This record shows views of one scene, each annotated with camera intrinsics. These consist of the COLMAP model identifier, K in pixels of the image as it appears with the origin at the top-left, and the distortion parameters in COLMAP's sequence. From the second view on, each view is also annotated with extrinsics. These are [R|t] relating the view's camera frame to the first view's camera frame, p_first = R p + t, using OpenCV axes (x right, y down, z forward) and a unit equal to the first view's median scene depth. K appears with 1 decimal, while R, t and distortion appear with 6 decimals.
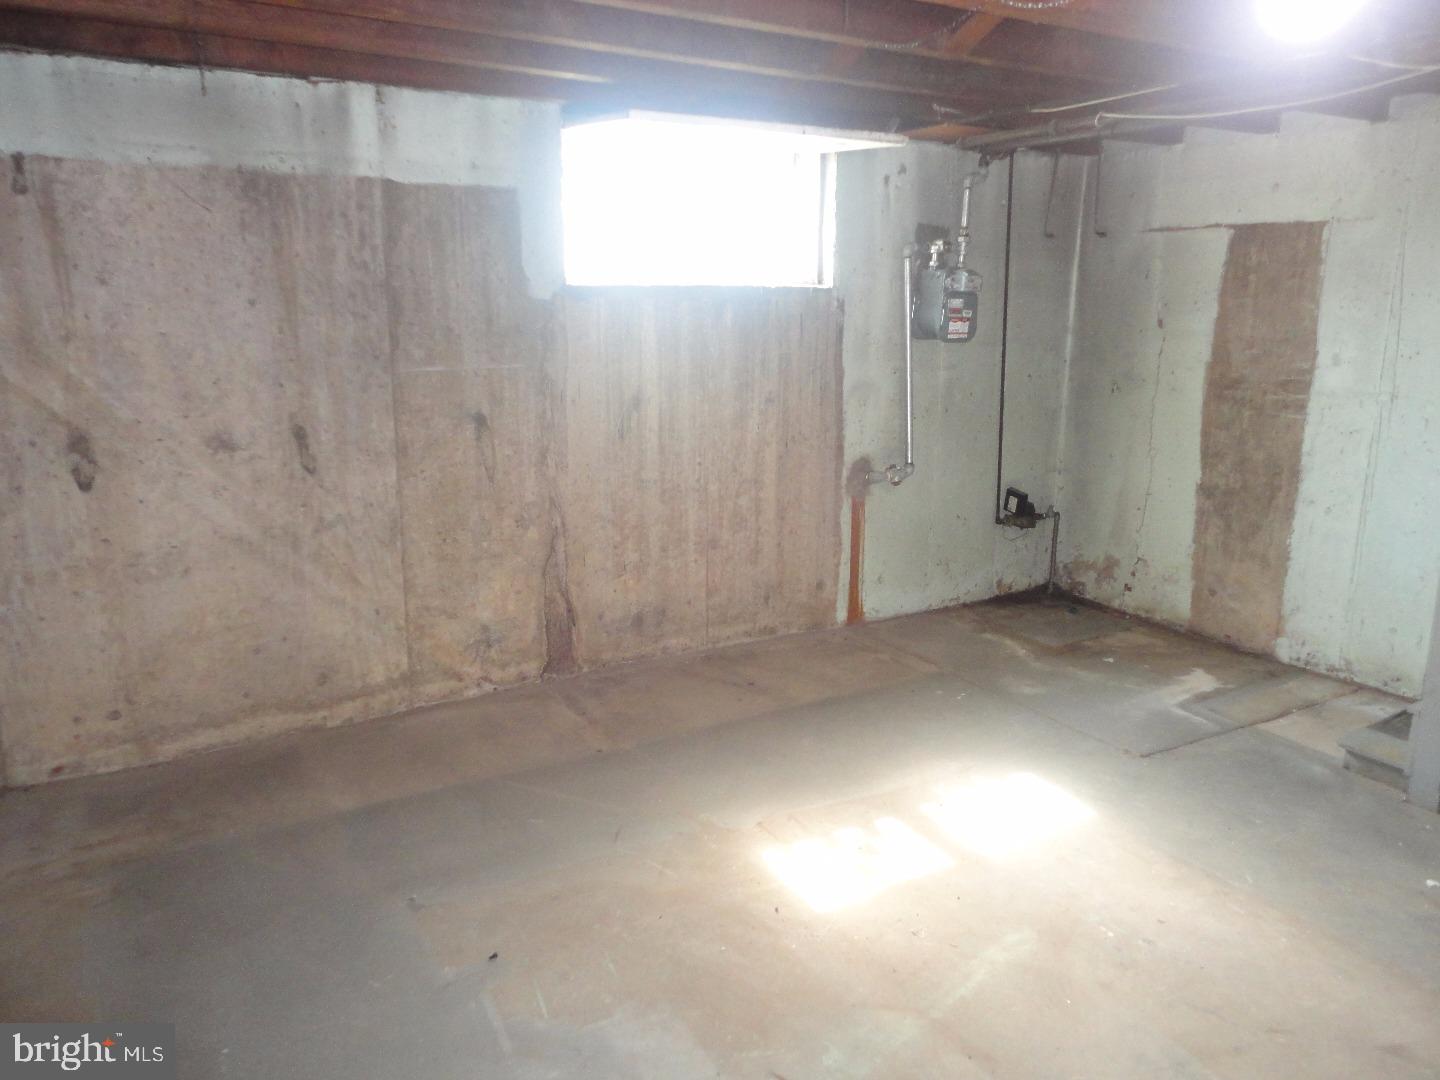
lens RADIAL K [[1049.4, 0, 720.0], [0, 1049.4, 540.0], [0, 0, 1]] dist [0.000551, 0.008158]
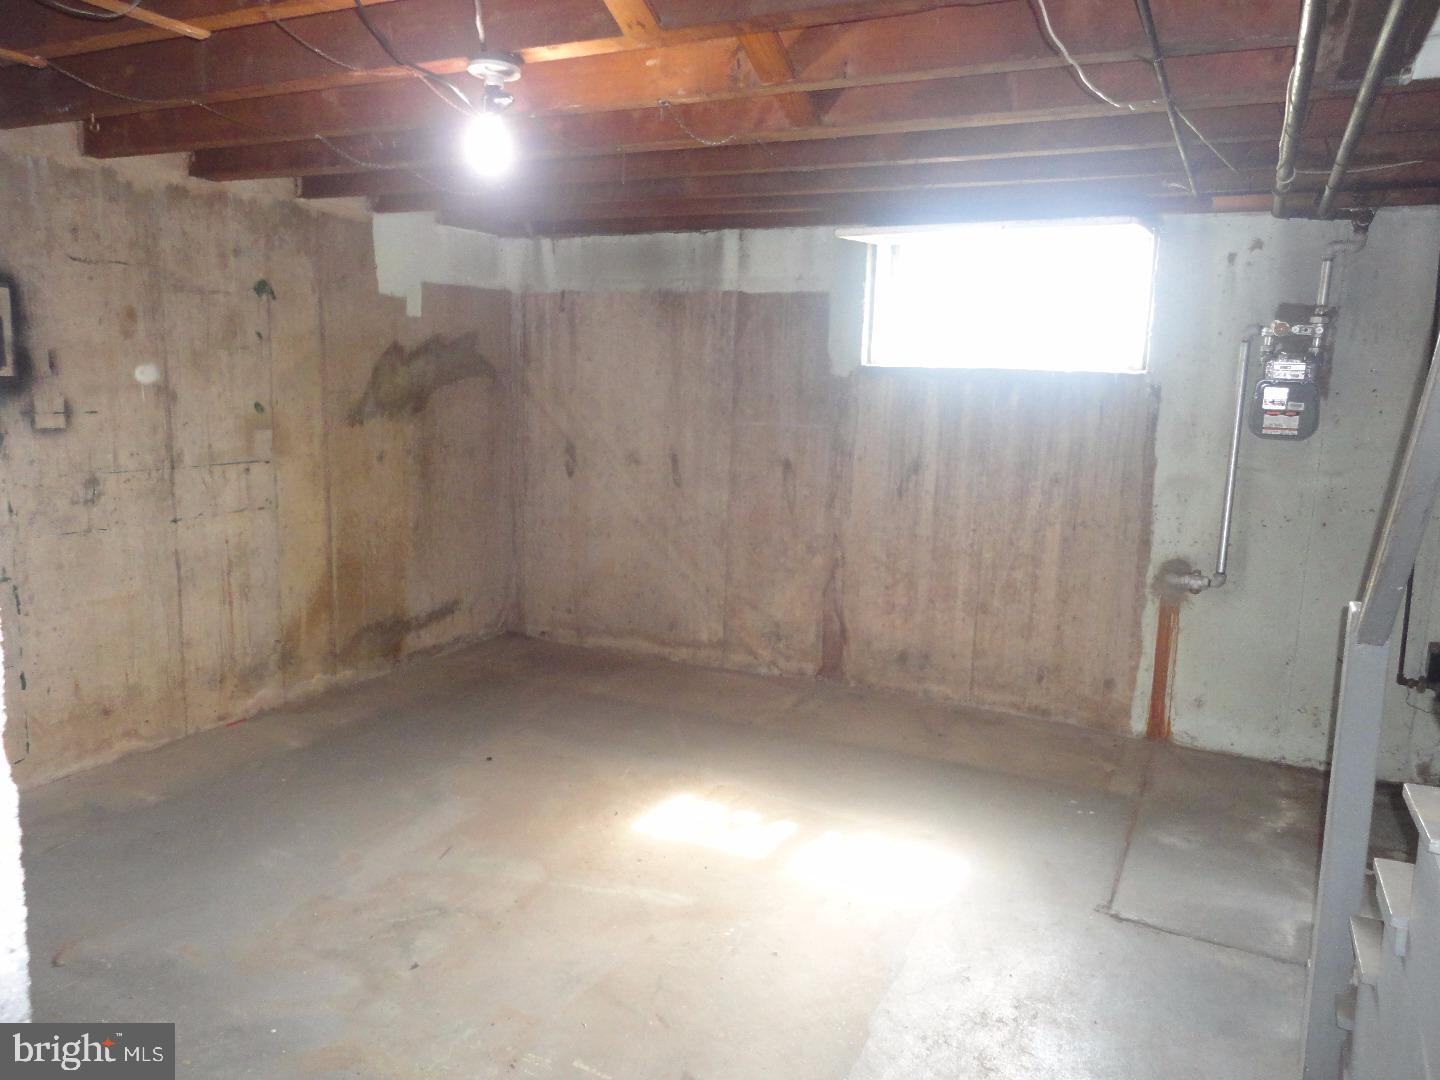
lens RADIAL K [[1049.4, 0, 720.0], [0, 1049.4, 540.0], [0, 0, 1]] dist [0.000551, 0.008158]
pose [[0.539306, 0.145157, -0.829505, 0.783945], [-0.220021, 0.975105, 0.027588, -0.037336], [0.812859, 0.167630, 0.557818, 0.195648]]
